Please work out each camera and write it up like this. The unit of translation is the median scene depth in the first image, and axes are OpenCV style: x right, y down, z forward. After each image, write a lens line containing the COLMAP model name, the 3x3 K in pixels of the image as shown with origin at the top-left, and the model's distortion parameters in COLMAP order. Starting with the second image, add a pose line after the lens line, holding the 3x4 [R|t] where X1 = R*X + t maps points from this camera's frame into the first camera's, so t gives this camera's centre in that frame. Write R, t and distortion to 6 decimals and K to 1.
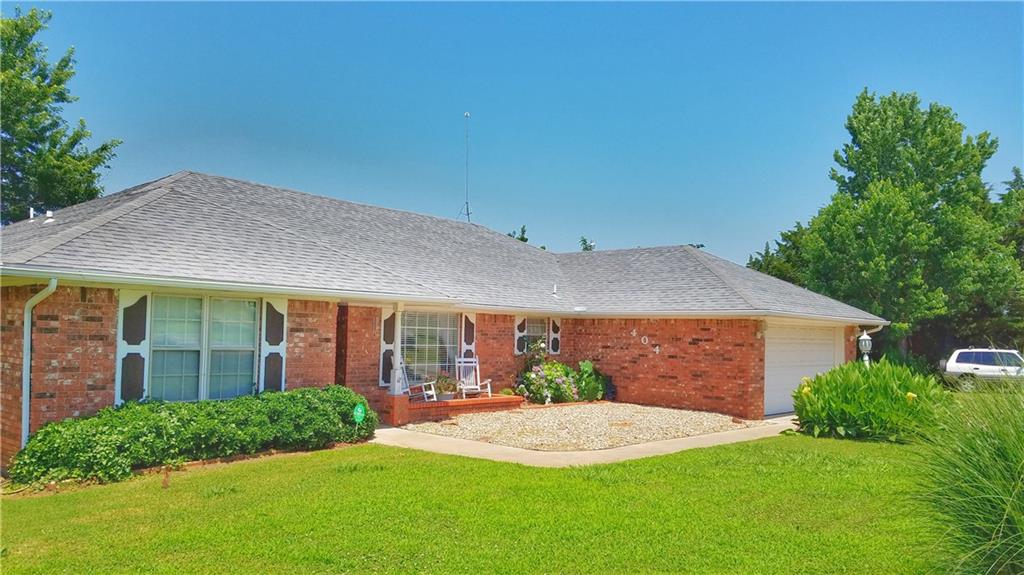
lens RADIAL K [[772.3, 0, 512.0], [0, 772.3, 287.5], [0, 0, 1]] dist [0.186989, -0.313355]
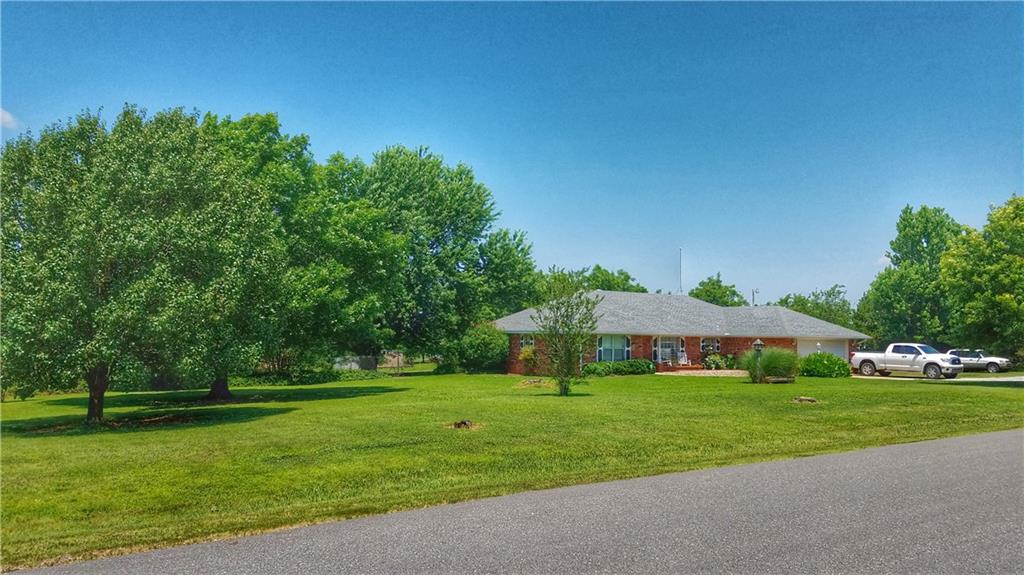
lens RADIAL K [[751.5, 0, 510.9], [0, 751.5, 297.5], [0, 0, 1]] dist [0.014906, 0.001954]
pose [[0.958764, -0.023809, -0.283203, 0.151558], [0.024395, 0.999701, -0.001458, -0.147178], [0.283153, -0.005510, 0.959059, -2.189873]]
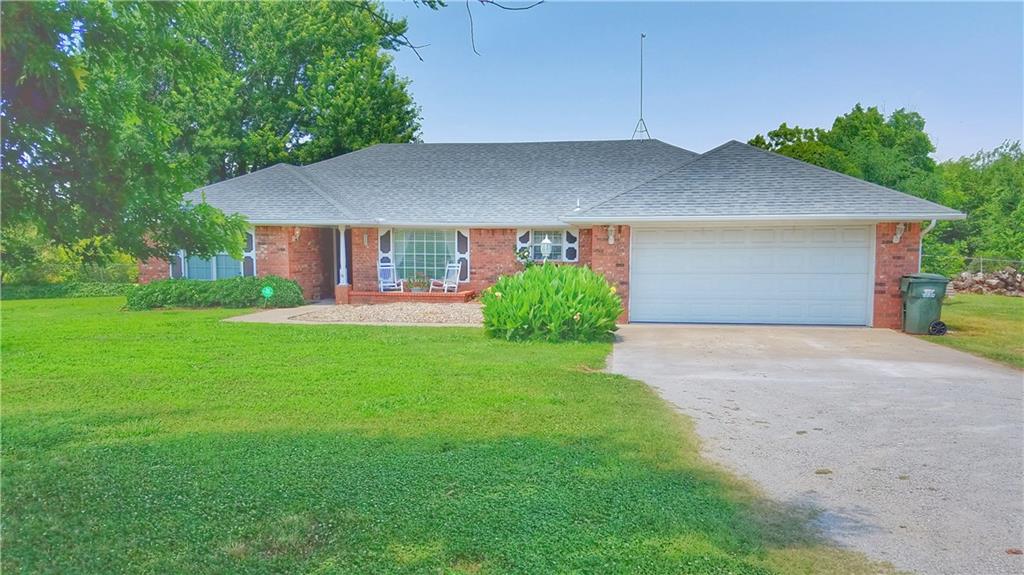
lens RADIAL K [[751.5, 0, 510.9], [0, 751.5, 297.5], [0, 0, 1]] dist [0.014906, 0.001954]
pose [[0.561908, 0.036823, -0.826380, 1.251238], [0.059336, 0.994641, 0.084667, 0.056728], [0.825069, -0.096609, 0.556712, 0.450200]]
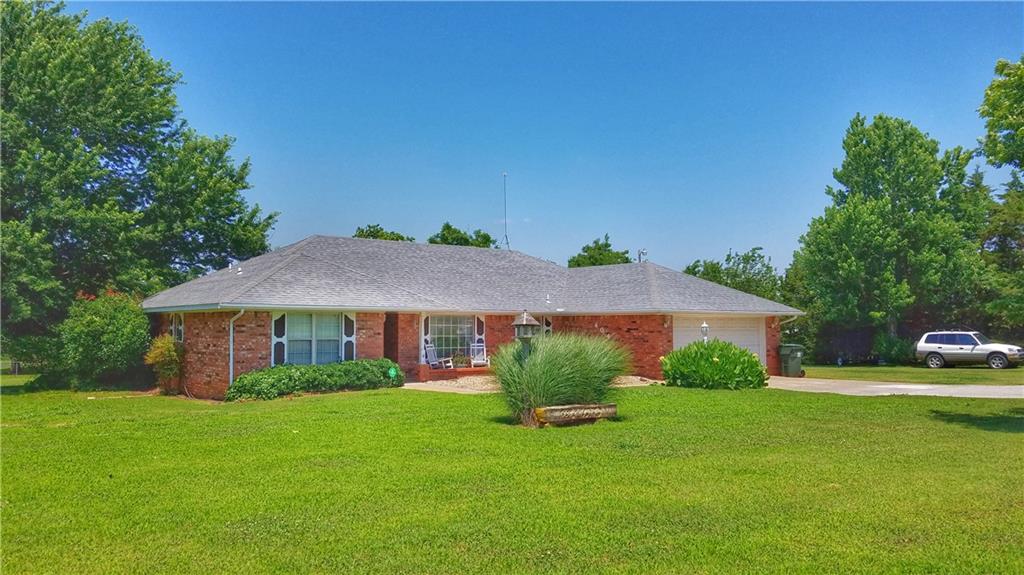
lens RADIAL K [[772.3, 0, 512.0], [0, 772.3, 287.5], [0, 0, 1]] dist [0.186989, -0.313355]
pose [[0.979632, -0.030845, -0.198418, 0.400603], [0.032803, 0.999440, 0.006589, -0.039977], [0.198103, -0.012964, 0.980095, -0.671080]]
